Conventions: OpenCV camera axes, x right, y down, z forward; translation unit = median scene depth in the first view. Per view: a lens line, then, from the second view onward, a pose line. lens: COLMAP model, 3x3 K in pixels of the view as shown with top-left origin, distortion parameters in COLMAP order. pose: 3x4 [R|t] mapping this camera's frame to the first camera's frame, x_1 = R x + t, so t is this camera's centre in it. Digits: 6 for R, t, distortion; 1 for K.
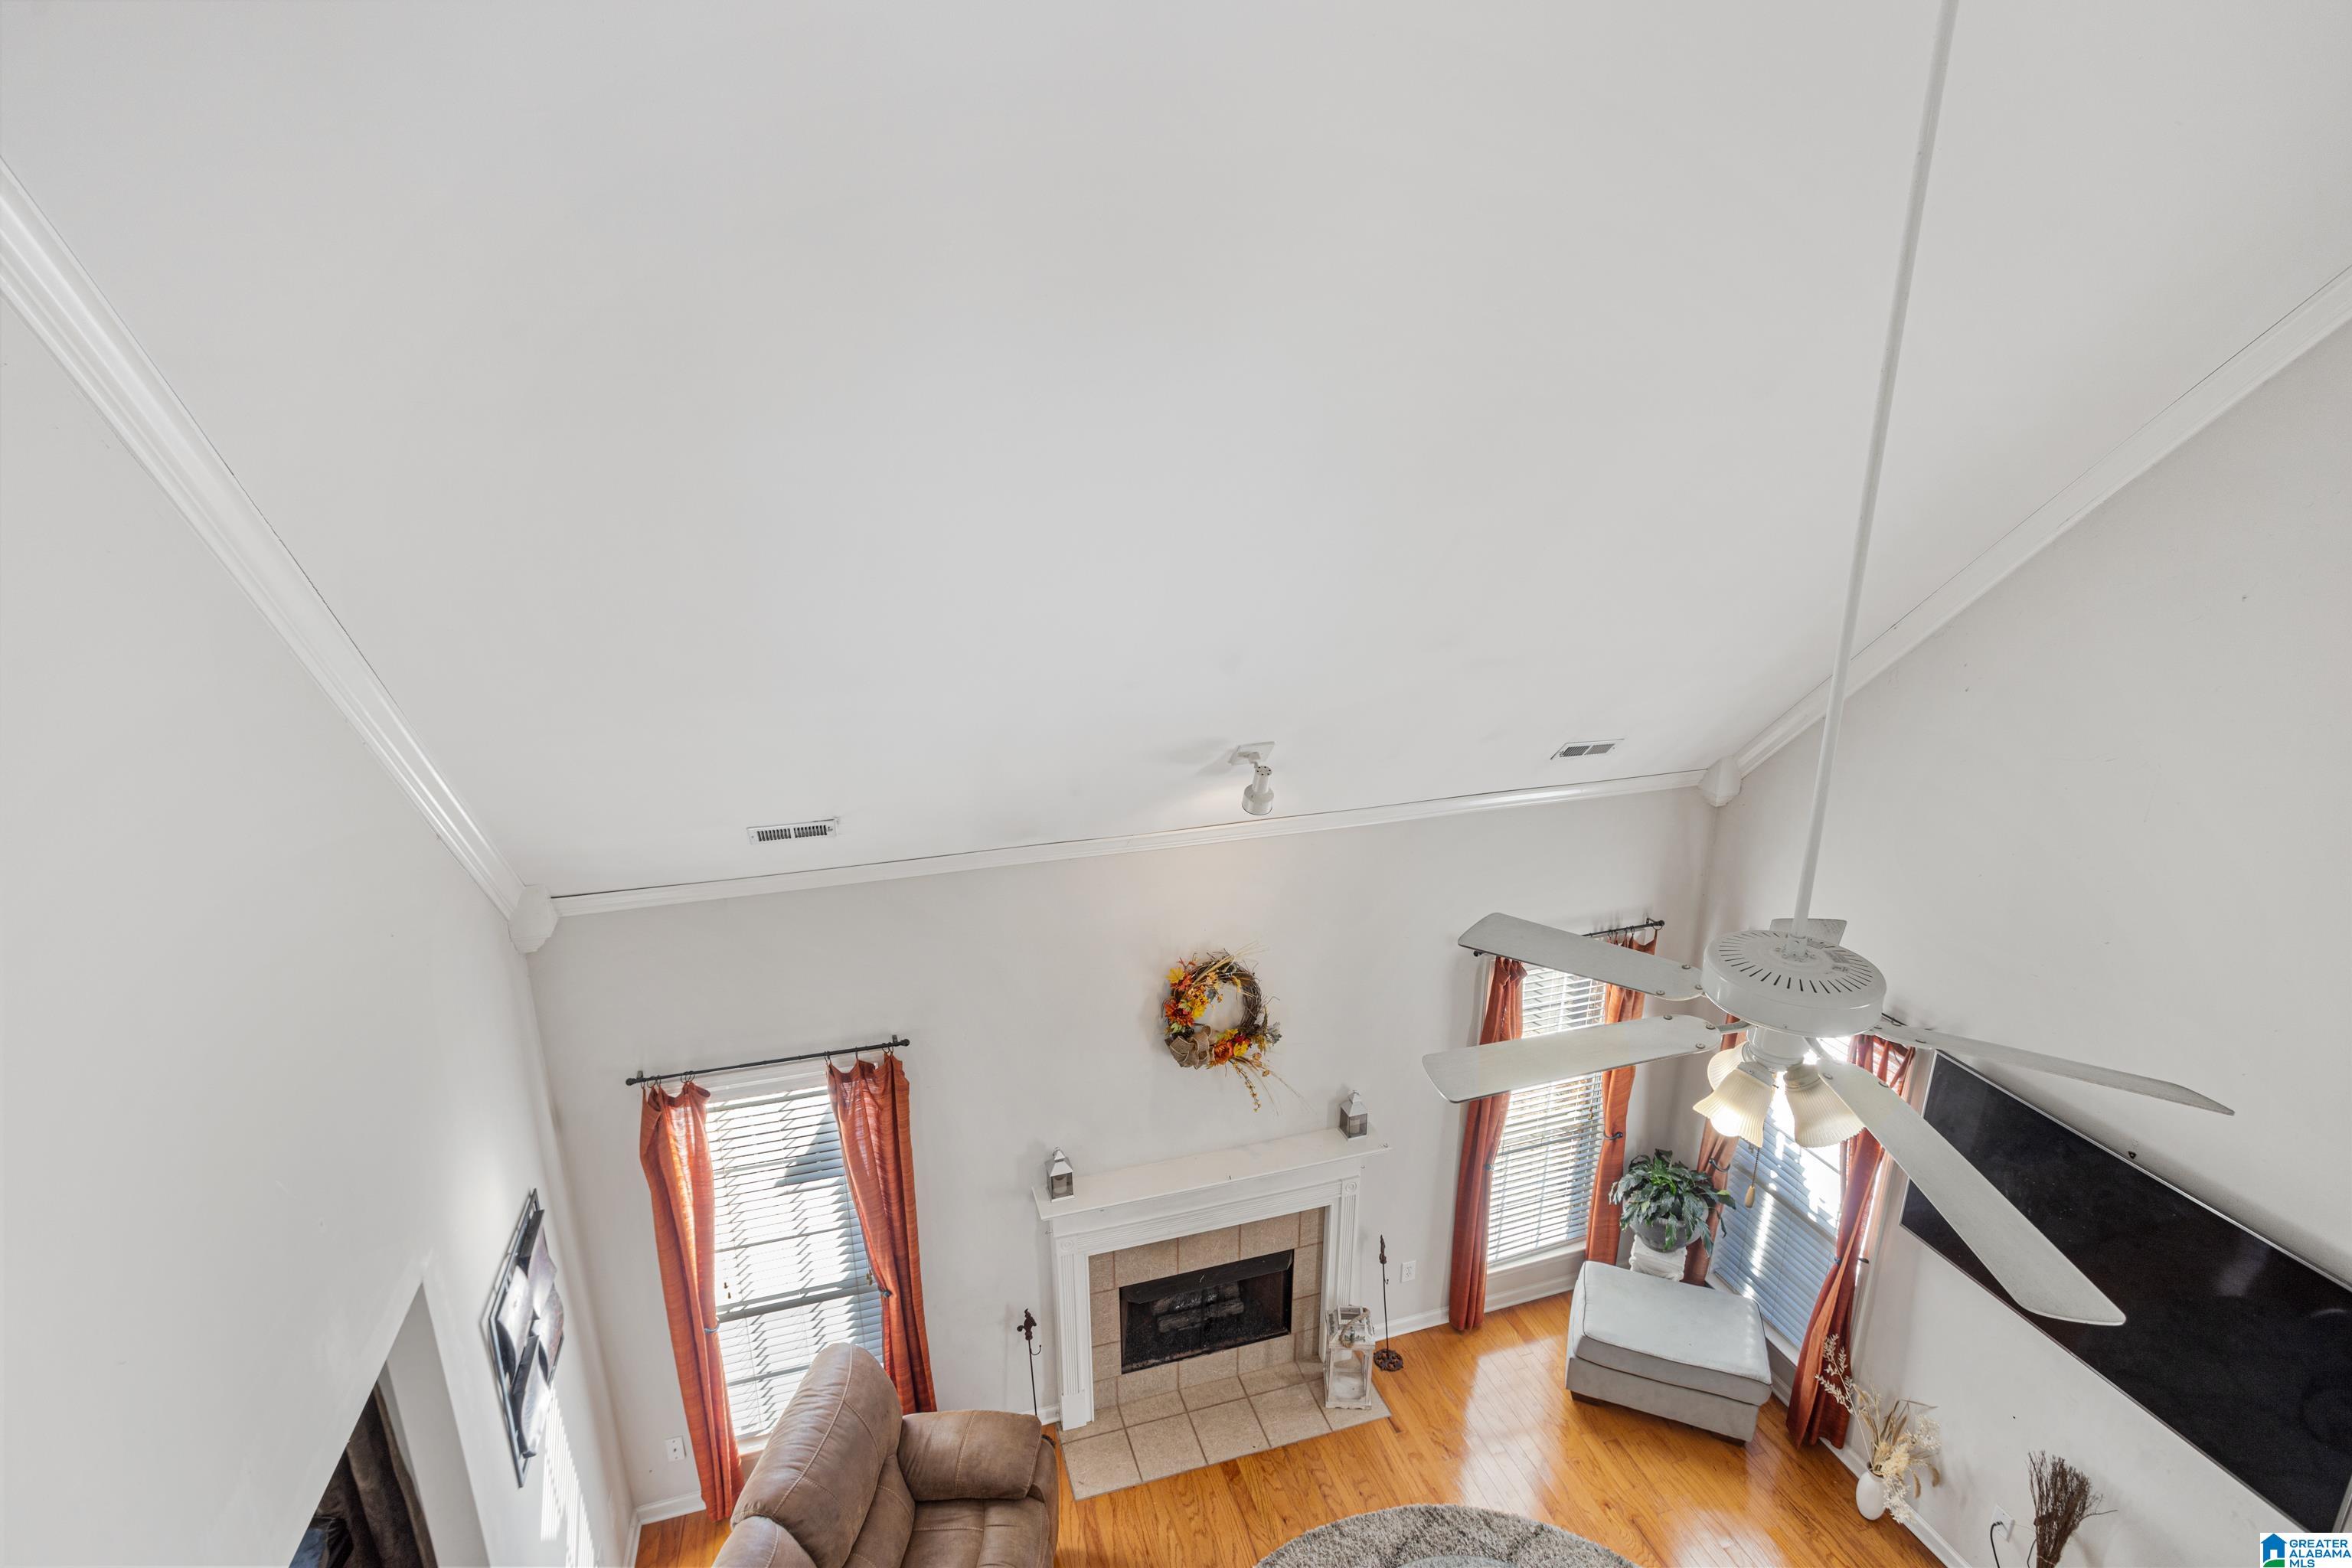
lens RADIAL K [[1141.5, 0, 1158.5], [0, 1141.5, 766.9], [0, 0, 1]] dist [-0.030686, 0.012011]
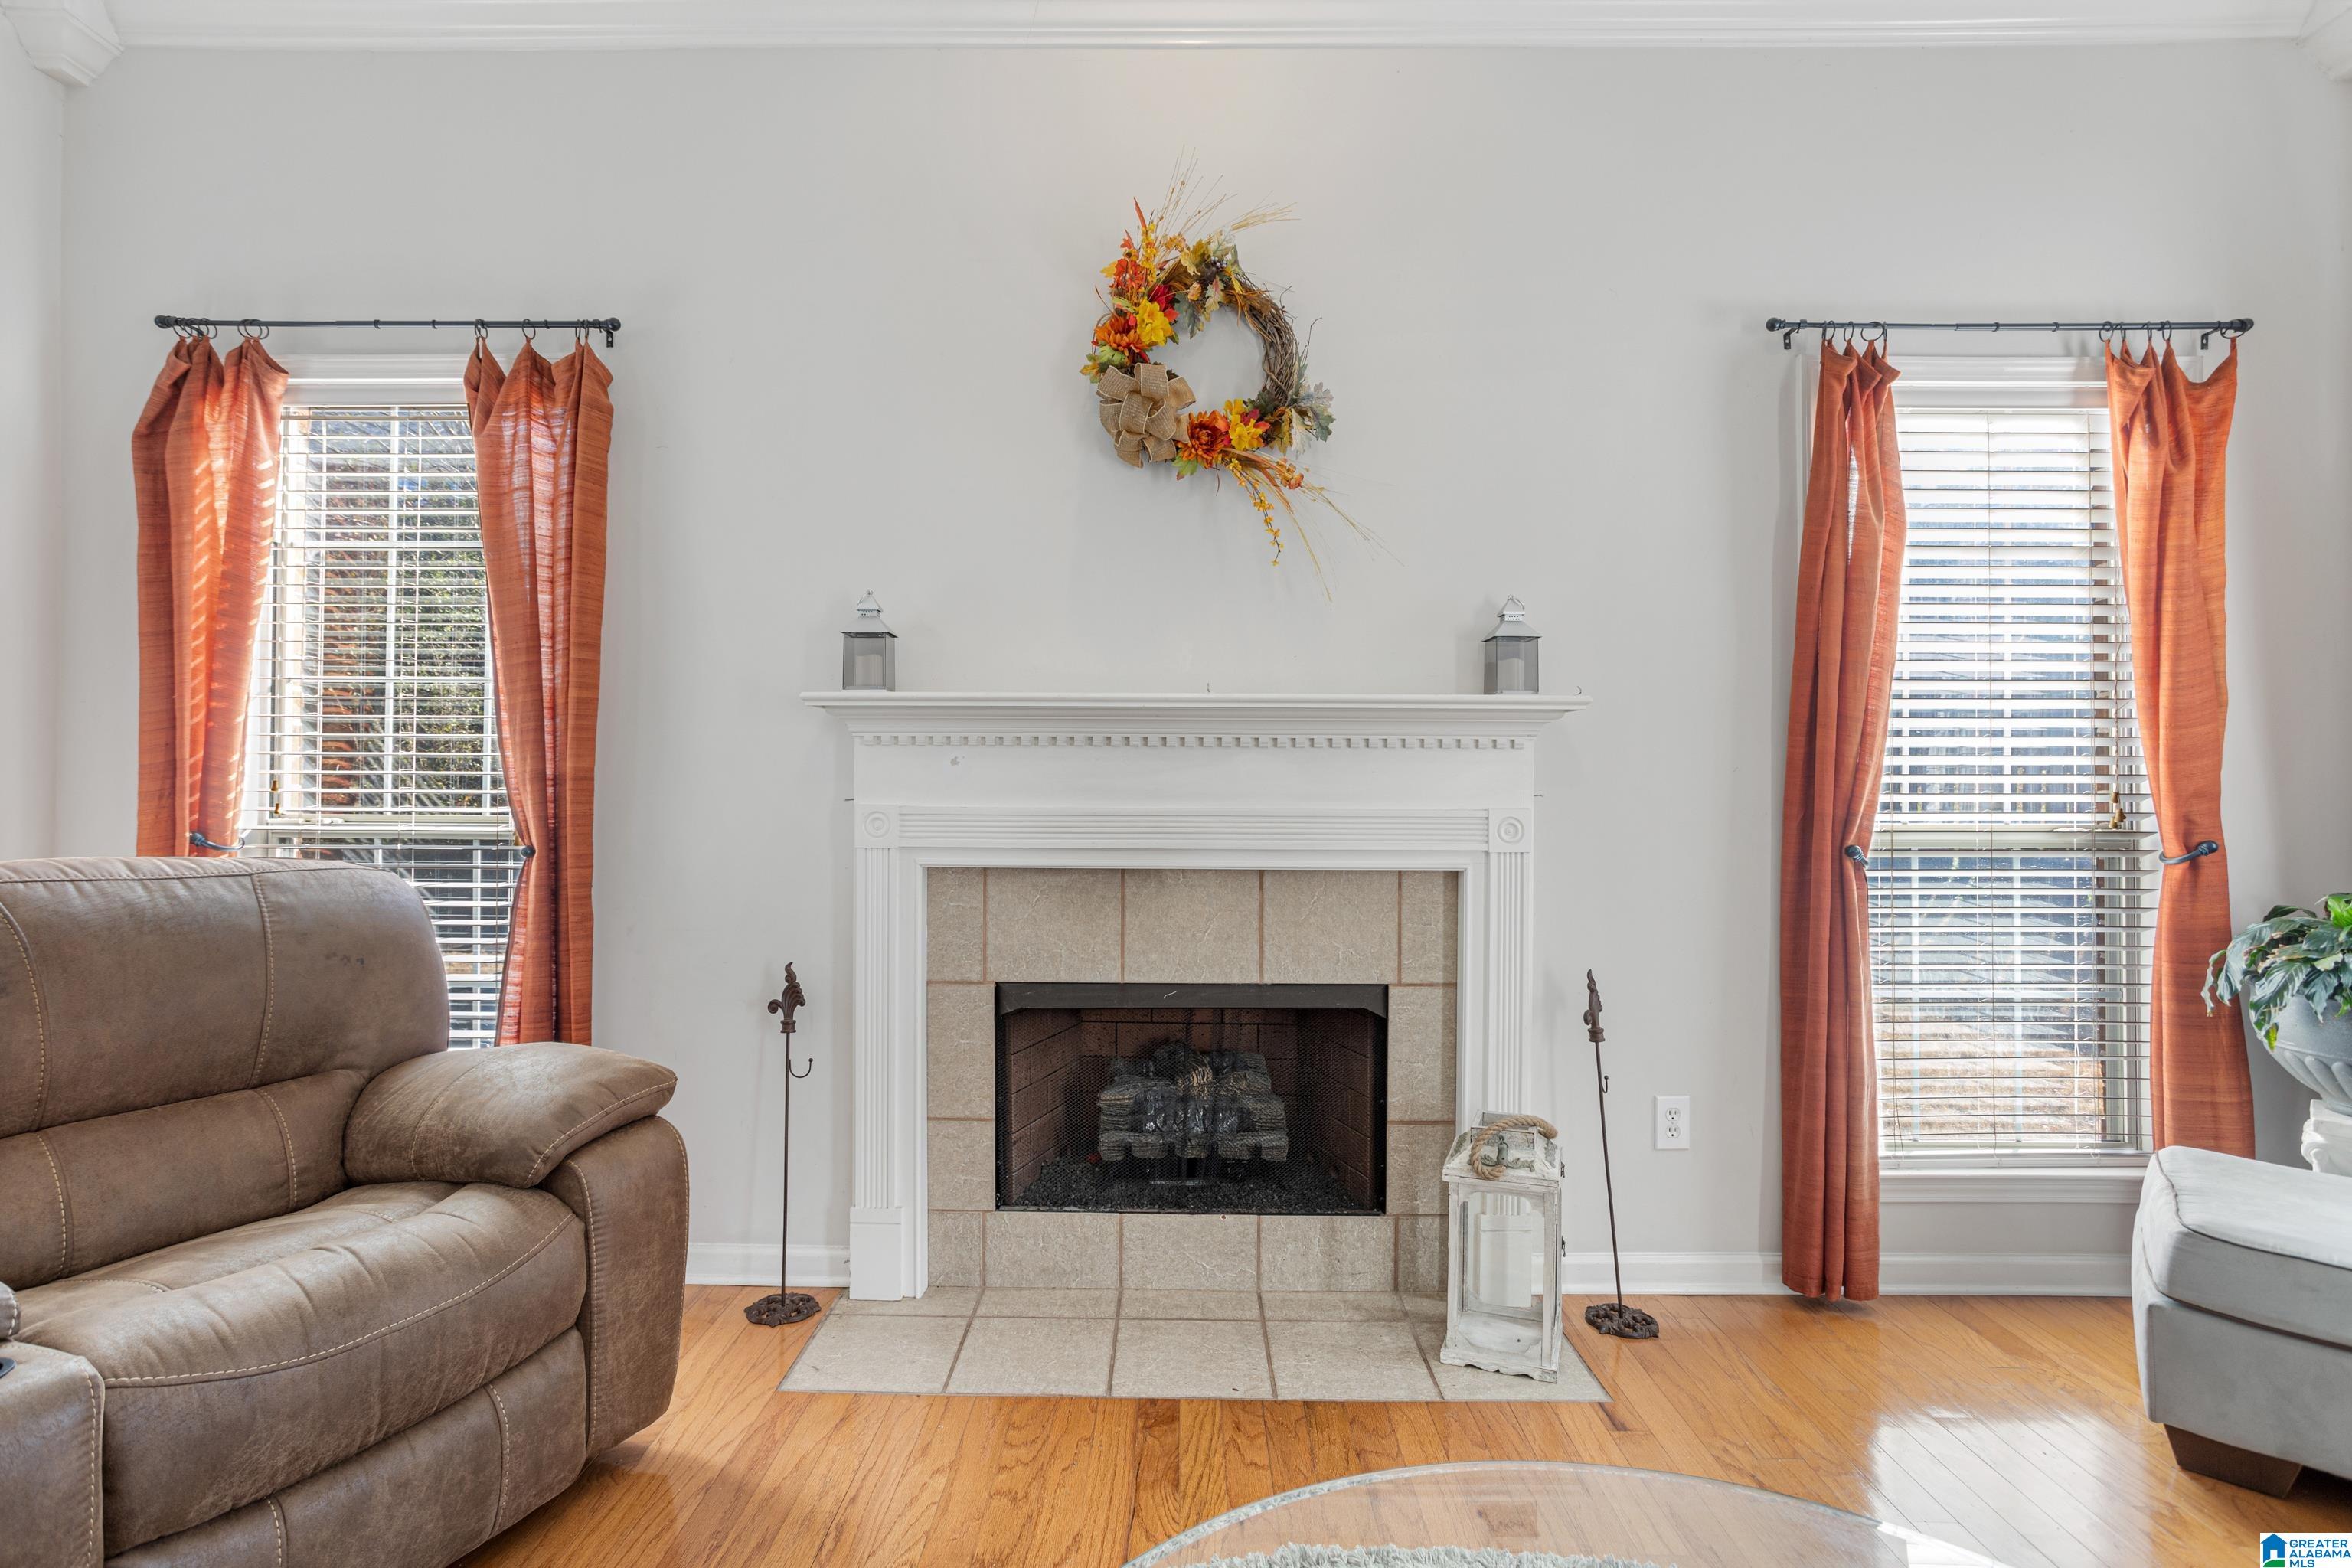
lens RADIAL K [[1141.5, 0, 1170.1], [0, 1141.5, 784.1], [0, 0, 1]] dist [-0.030686, 0.012011]
pose [[0.953369, 0.011828, -0.301575, 0.178033], [-0.101442, 0.953656, -0.283284, 0.499876], [0.284248, 0.300666, 0.910386, 0.545494]]
